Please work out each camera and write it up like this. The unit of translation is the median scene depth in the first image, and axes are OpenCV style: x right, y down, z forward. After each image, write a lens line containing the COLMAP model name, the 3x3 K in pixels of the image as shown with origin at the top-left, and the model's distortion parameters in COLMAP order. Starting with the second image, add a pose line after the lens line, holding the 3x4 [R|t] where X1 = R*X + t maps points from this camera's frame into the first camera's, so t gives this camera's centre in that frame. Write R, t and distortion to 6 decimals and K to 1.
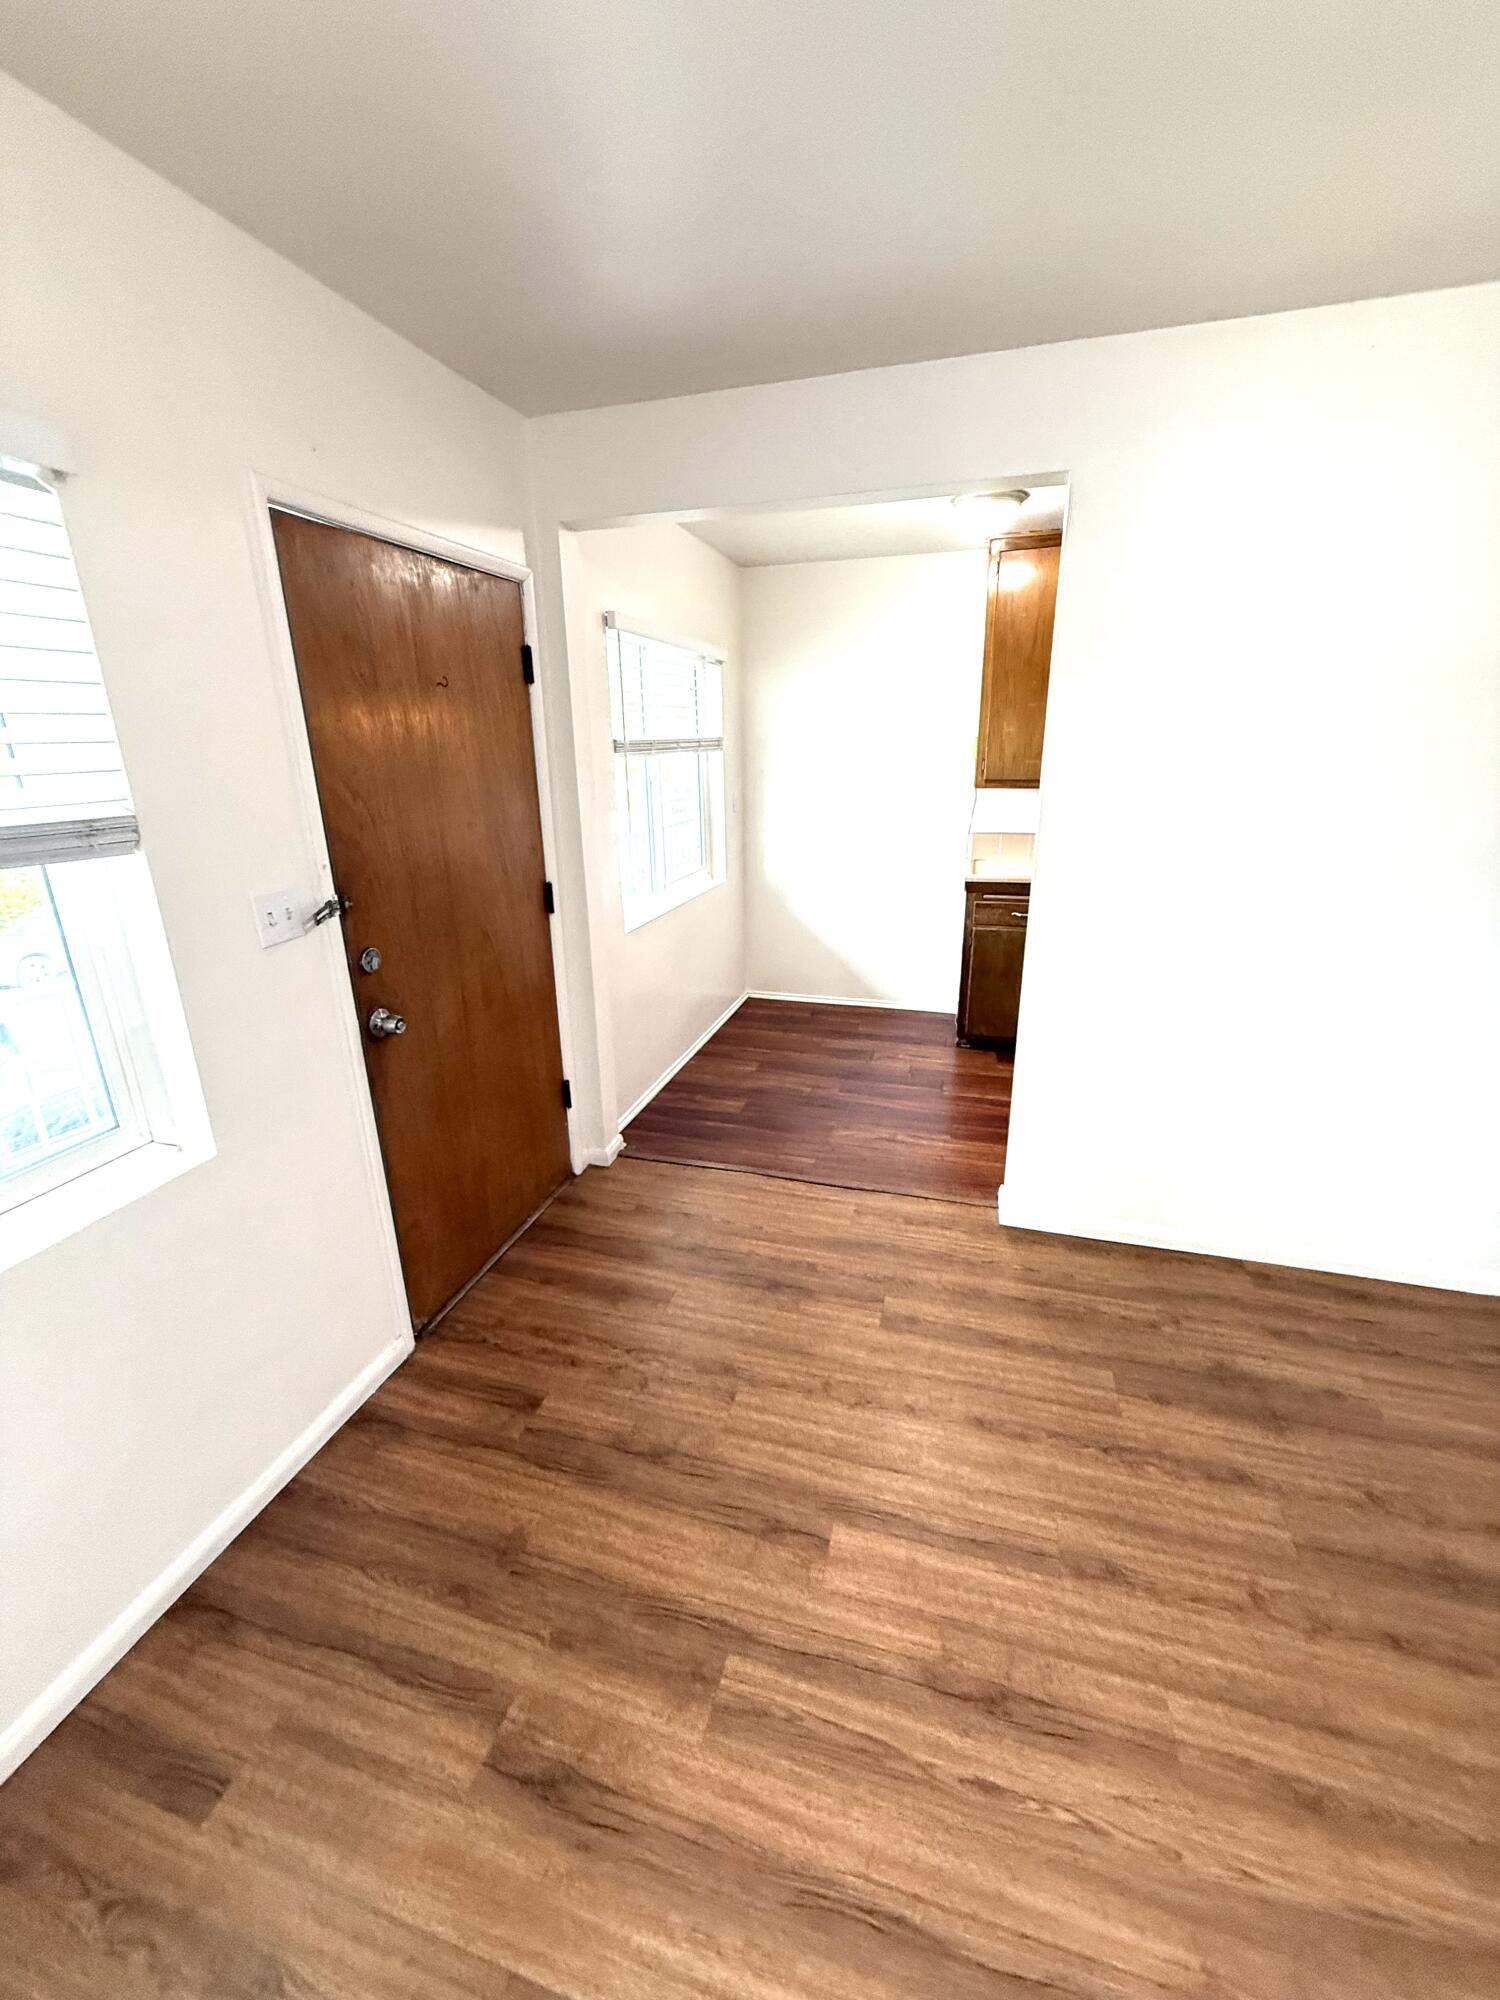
lens RADIAL K [[796.4, 0, 748.1], [0, 796.4, 987.6], [0, 0, 1]] dist [-0.001208, 0.000087]
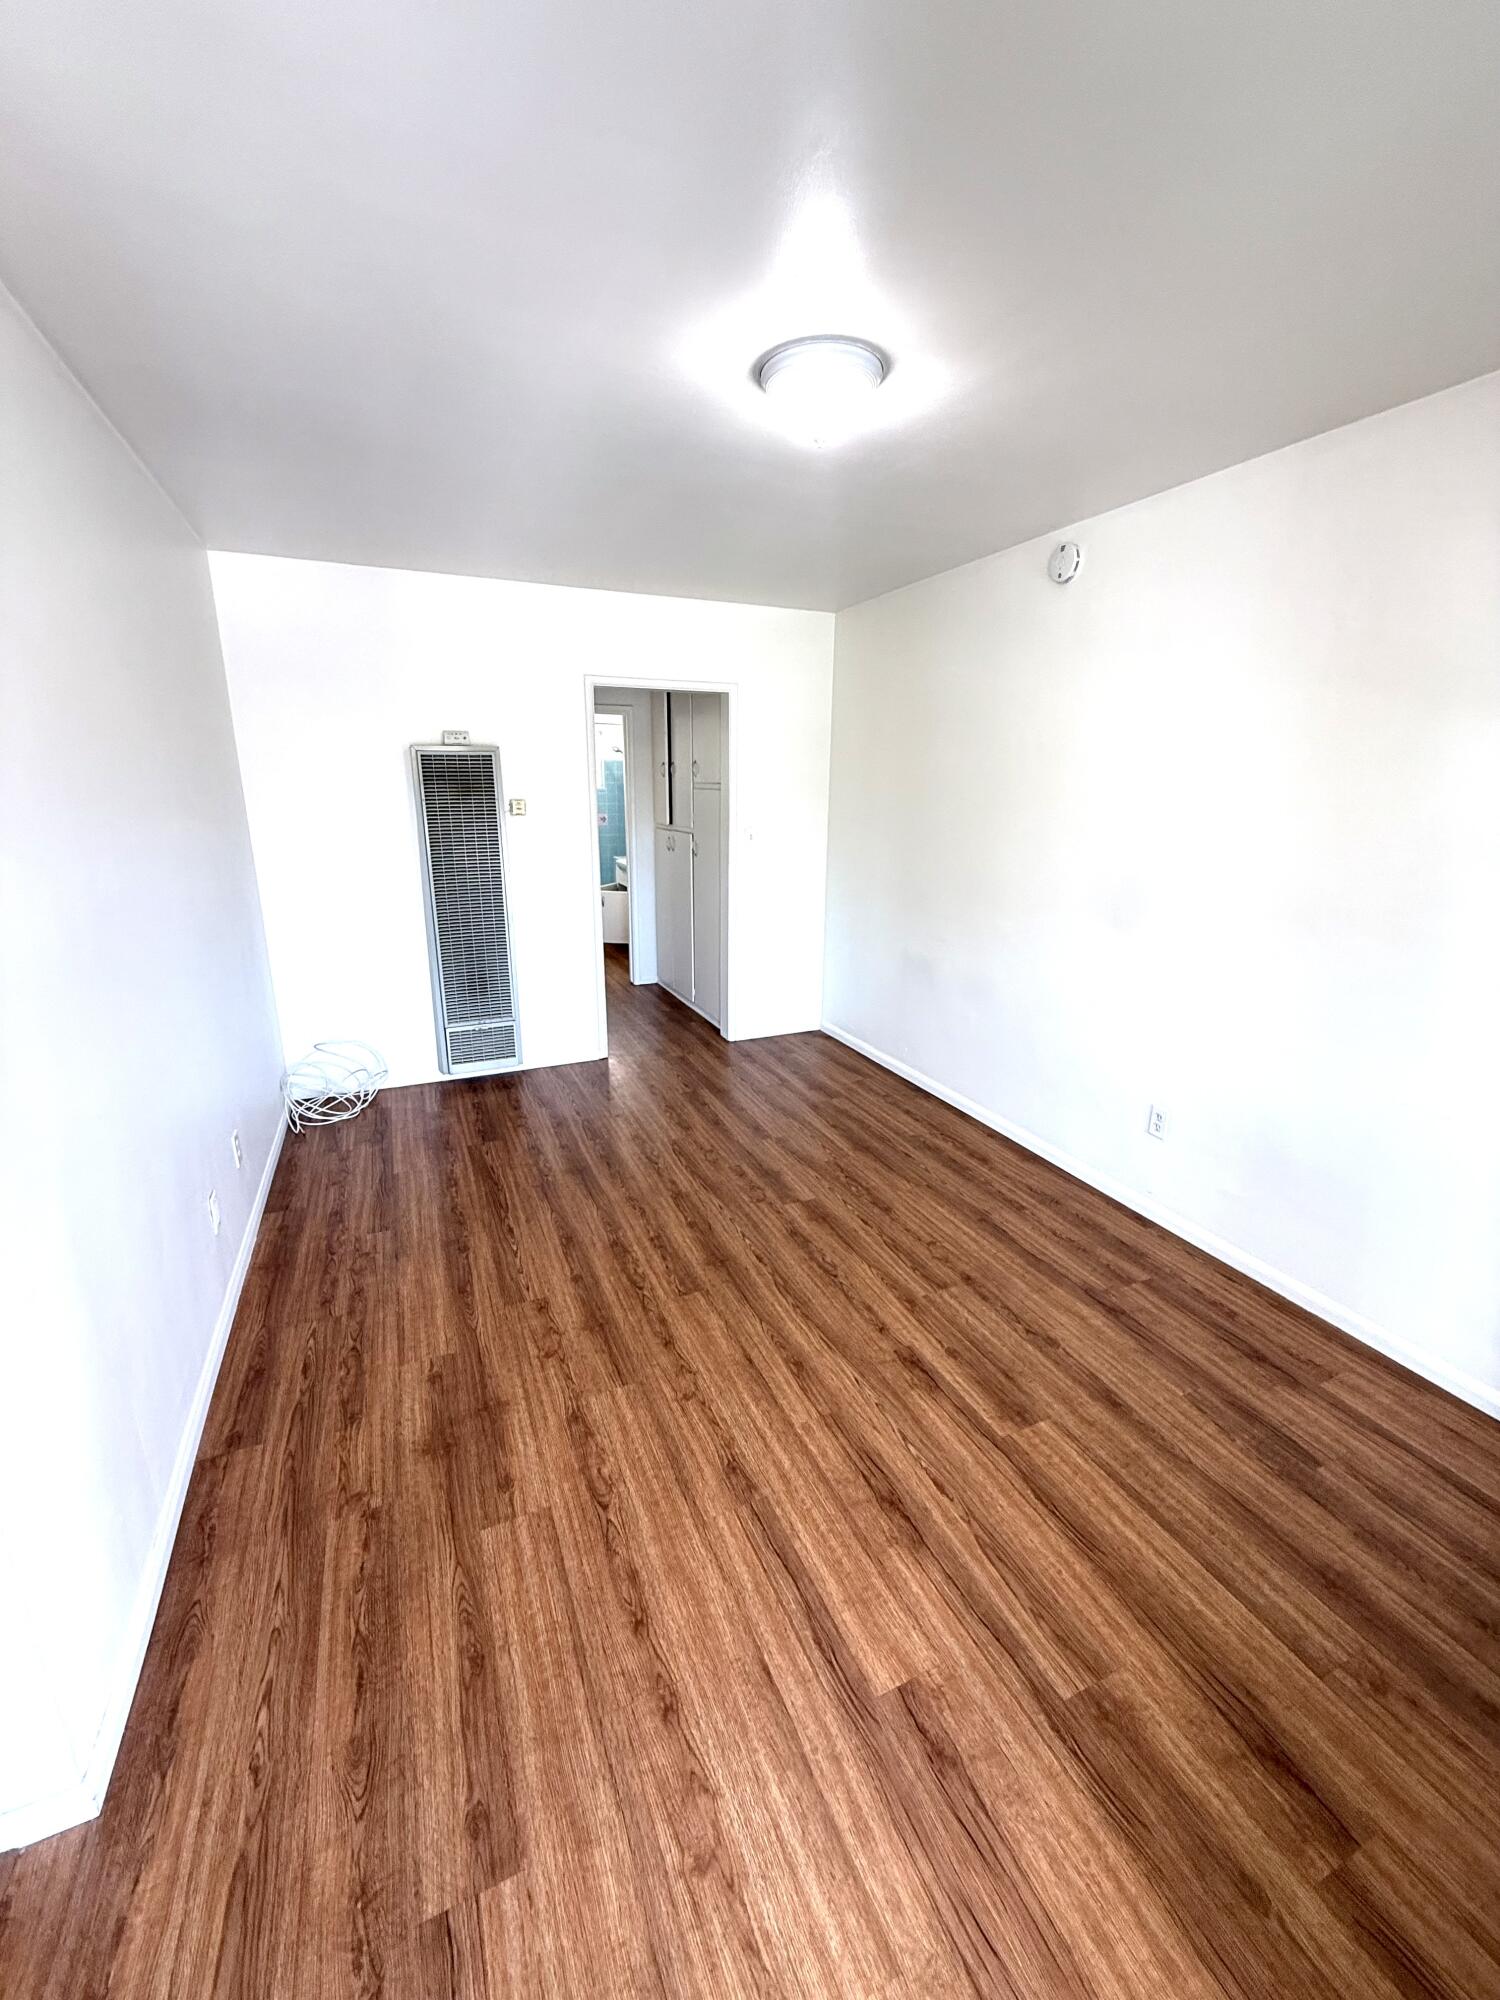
lens RADIAL K [[796.4, 0, 748.1], [0, 796.4, 987.6], [0, 0, 1]] dist [-0.001208, 0.000087]
pose [[-0.645532, -0.186296, 0.740664, -0.279136], [0.229311, 0.877769, 0.420639, -0.360306], [-0.728495, 0.441378, -0.523908, 1.175791]]
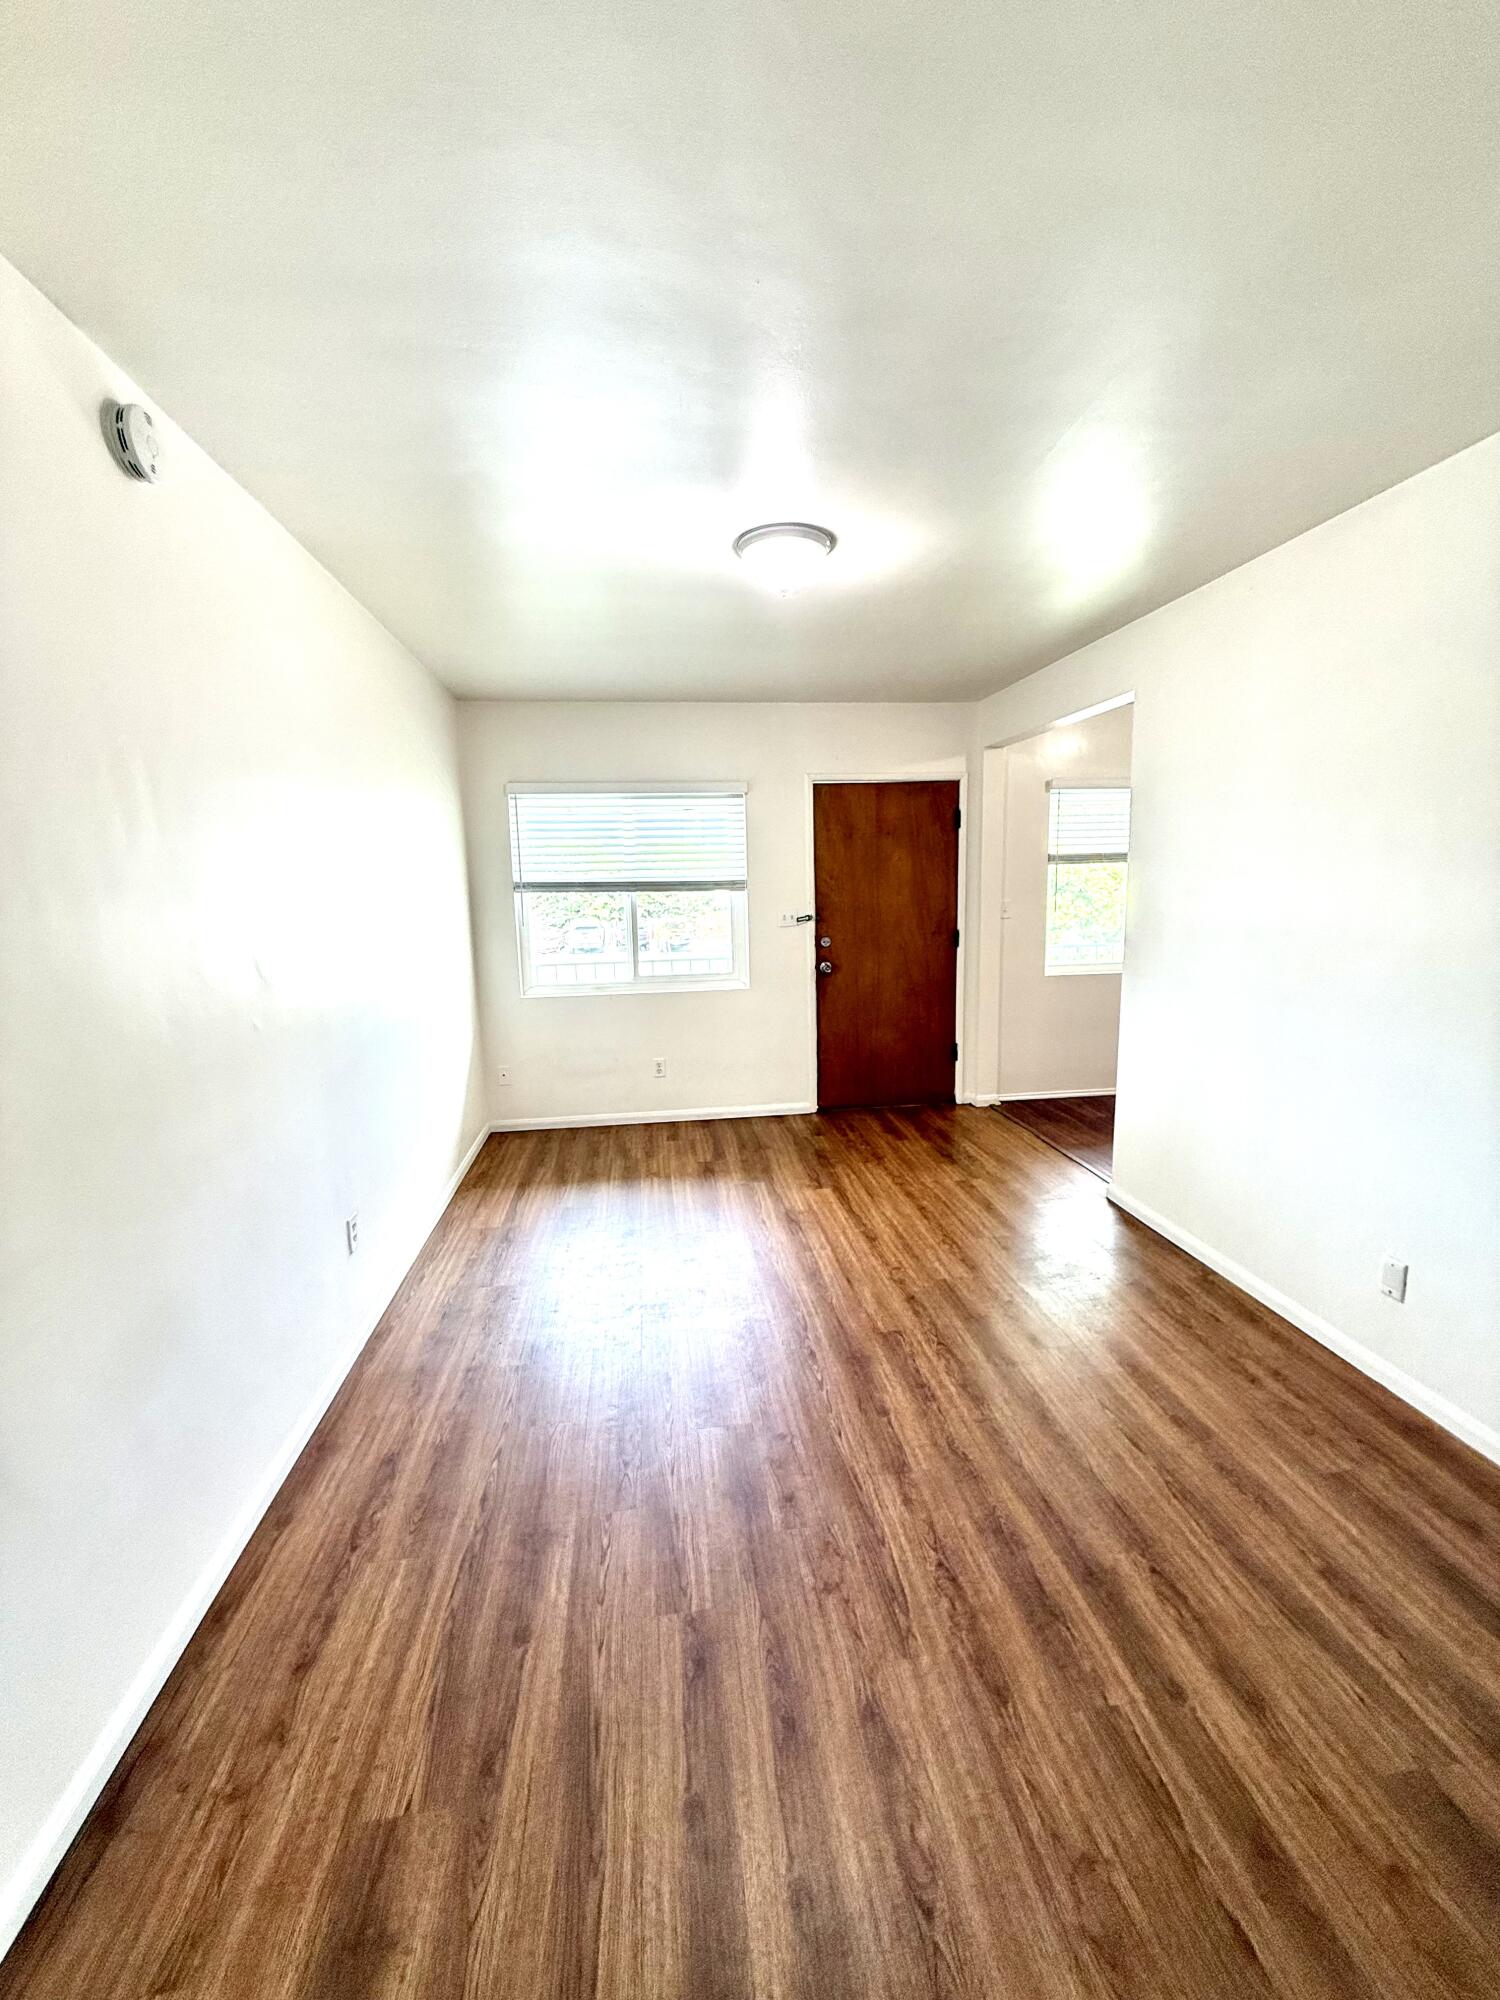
lens RADIAL K [[796.4, 0, 748.1], [0, 796.4, 987.6], [0, 0, 1]] dist [-0.001208, 0.000087]
pose [[0.403425, 0.129304, -0.905831, 1.943761], [-0.255560, 0.966492, 0.024146, 0.120156], [0.878600, 0.221753, 0.422952, -0.288089]]
